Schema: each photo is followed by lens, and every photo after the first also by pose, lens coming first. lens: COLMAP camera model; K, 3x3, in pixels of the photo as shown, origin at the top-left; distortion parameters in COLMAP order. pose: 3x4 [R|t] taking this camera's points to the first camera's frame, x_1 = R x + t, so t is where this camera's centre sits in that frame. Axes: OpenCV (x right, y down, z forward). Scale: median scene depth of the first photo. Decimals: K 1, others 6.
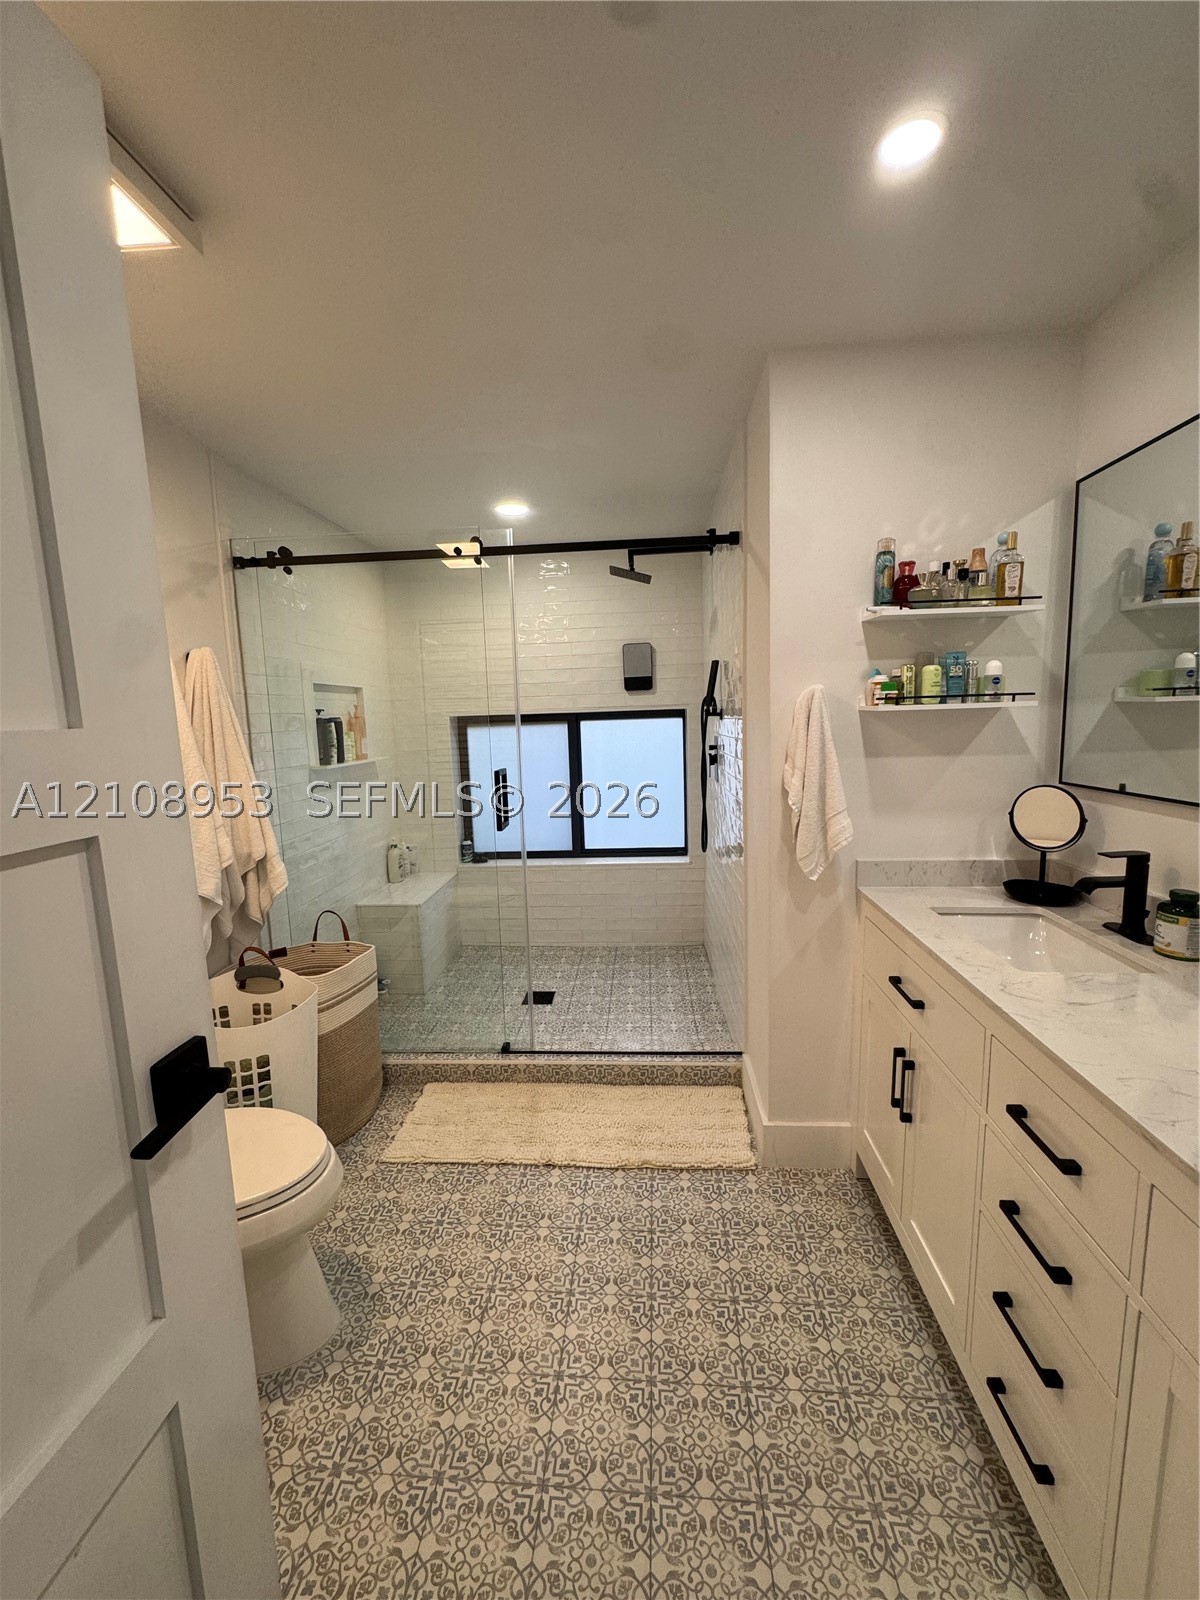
lens RADIAL K [[638.5, 0, 600.0], [0, 638.5, 800.0], [0, 0, 1]] dist [-0.003500, 0.000638]
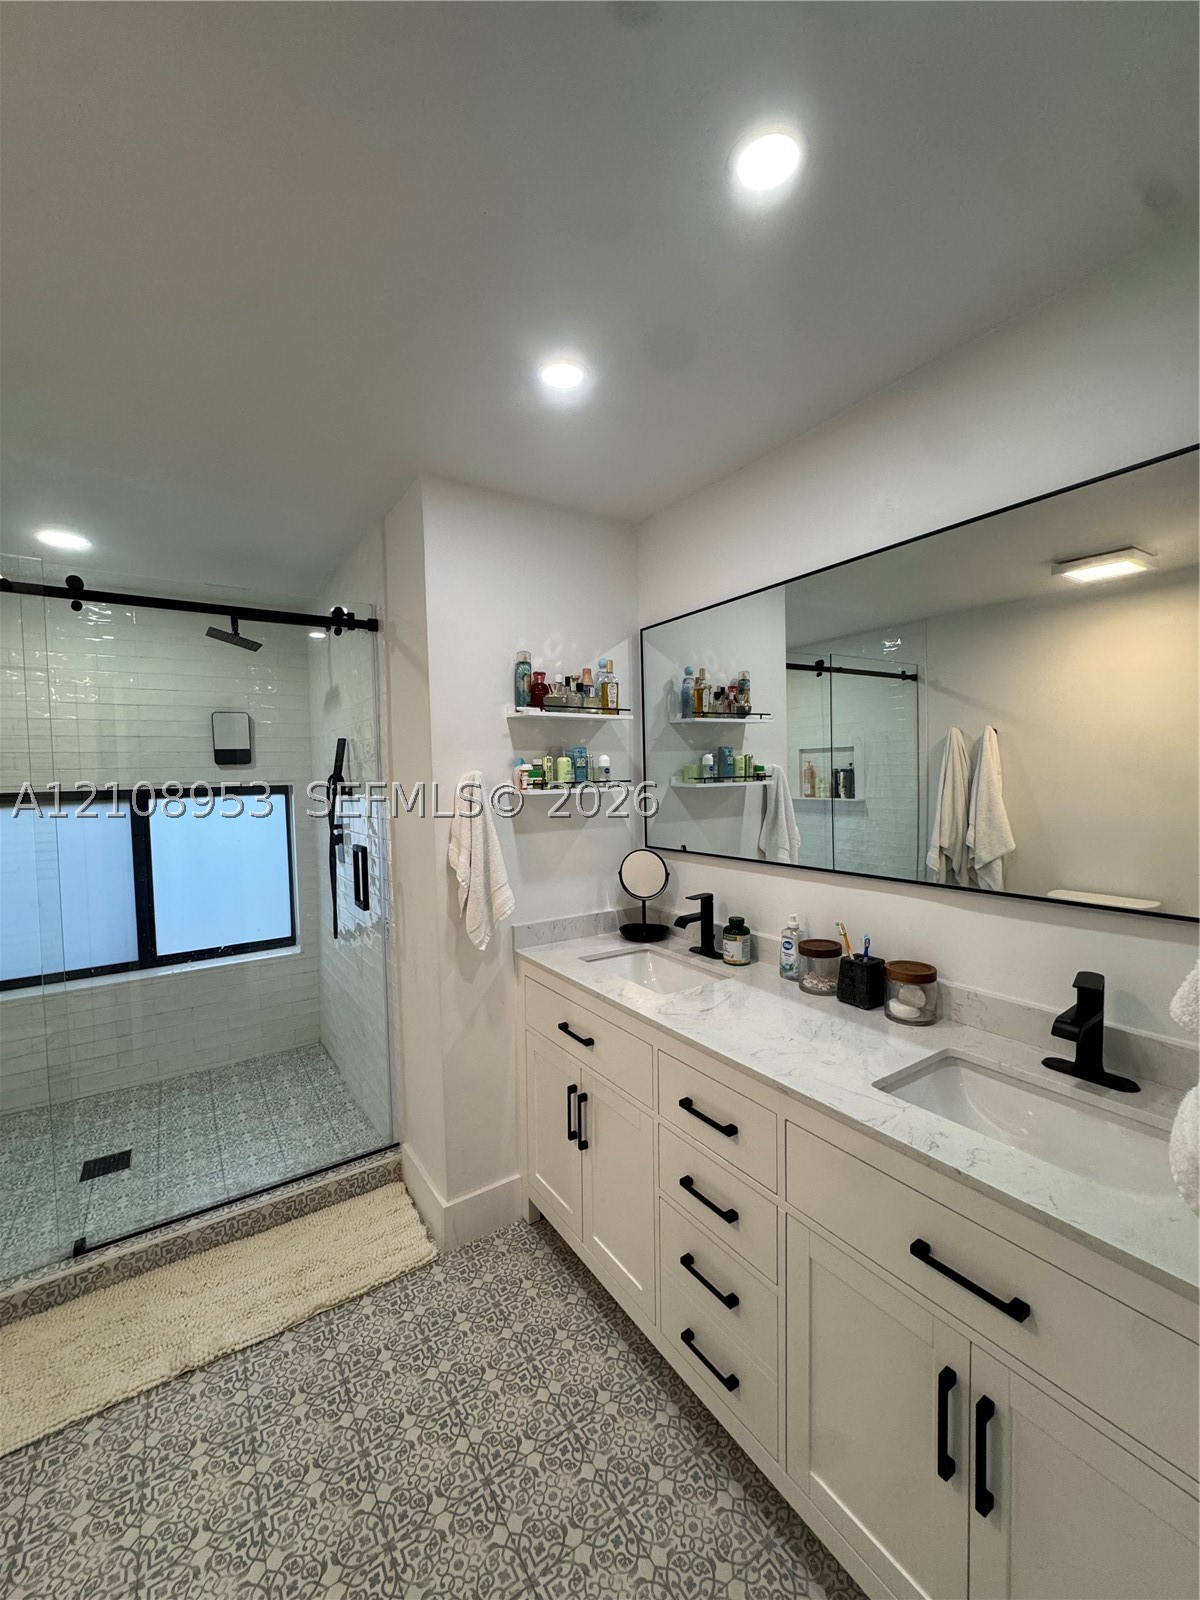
lens RADIAL K [[638.5, 0, 600.0], [0, 638.5, 800.0], [0, 0, 1]] dist [-0.003500, 0.000638]
pose [[0.788649, -0.011942, 0.614727, -0.148685], [0.078353, 0.993612, -0.081218, -0.020358], [-0.609830, 0.112218, 0.784547, 0.003317]]
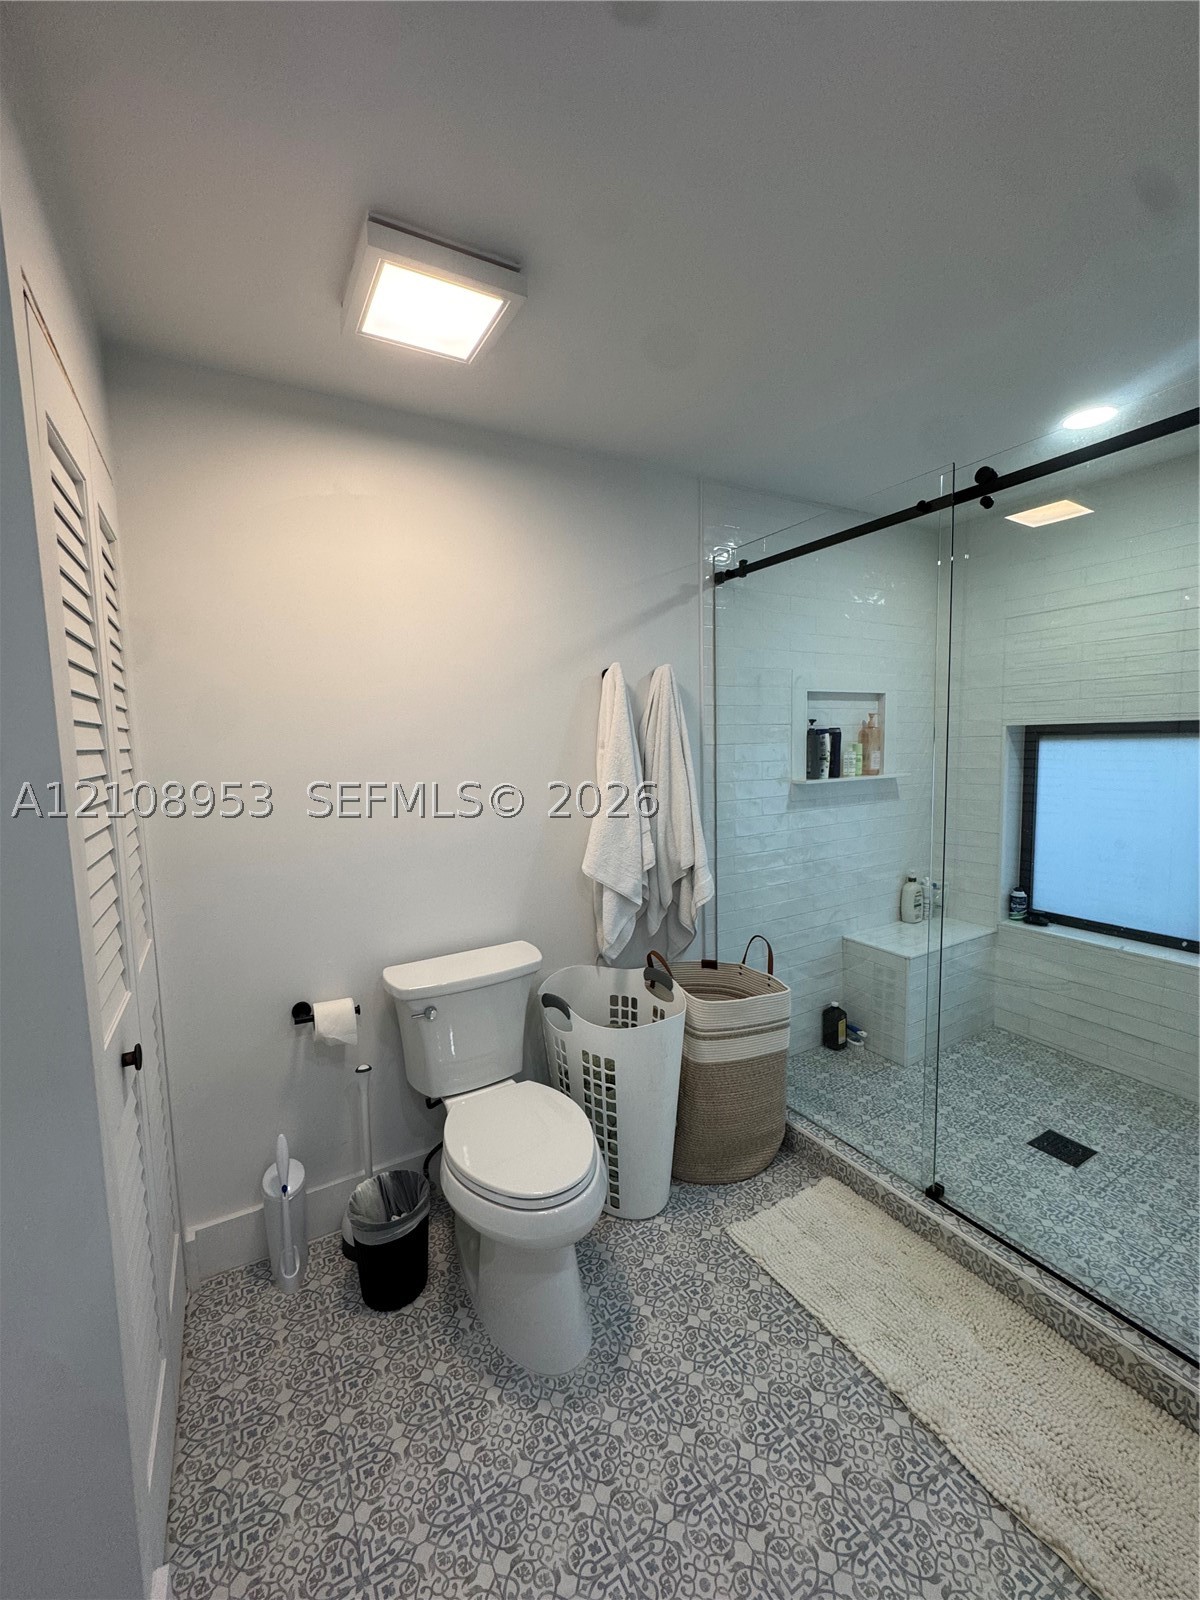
lens RADIAL K [[638.5, 0, 600.0], [0, 638.5, 800.0], [0, 0, 1]] dist [-0.003500, 0.000638]
pose [[0.561690, 0.095388, -0.821831, 0.232550], [-0.102179, 0.993725, 0.045504, -0.051726], [0.821014, 0.058415, 0.567912, 0.324789]]
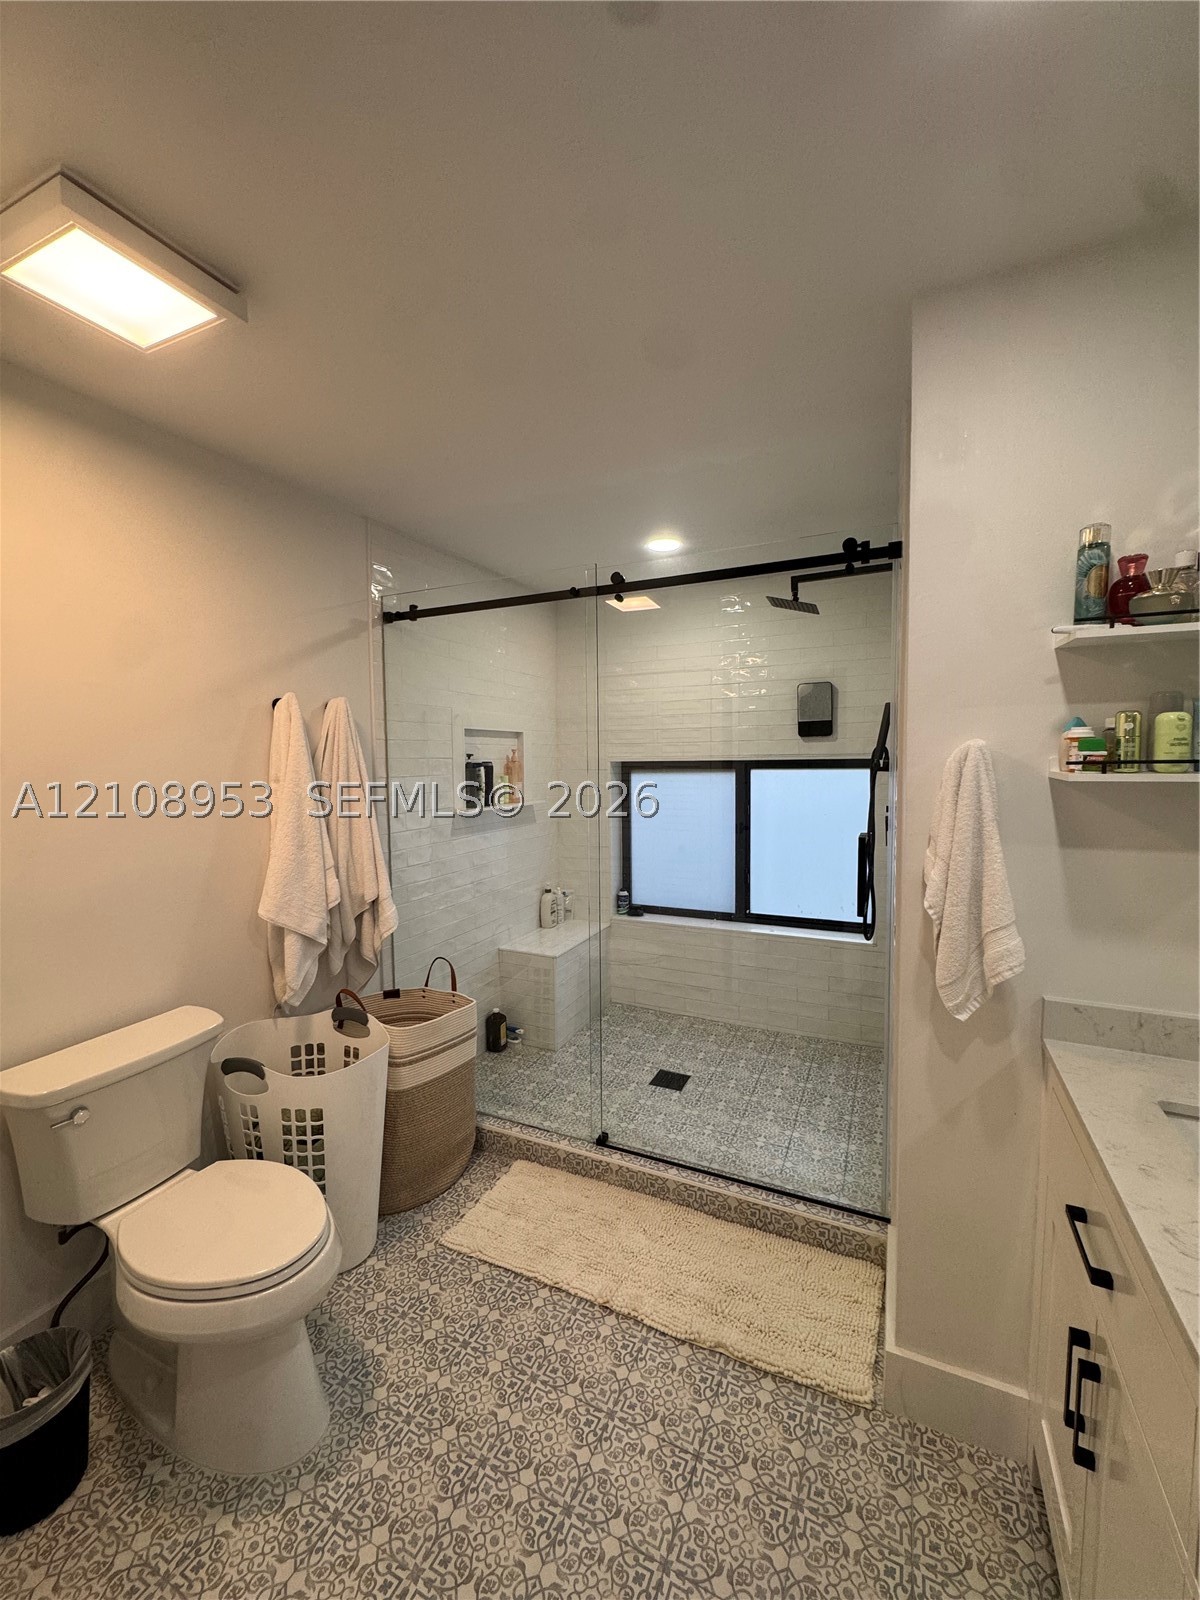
lens RADIAL K [[638.5, 0, 600.0], [0, 638.5, 800.0], [0, 0, 1]] dist [-0.003500, 0.000638]
pose [[0.933471, 0.043331, -0.356026, 0.179369], [-0.064544, 0.996764, -0.047917, -0.046970], [0.352797, 0.067708, 0.933247, 0.176132]]
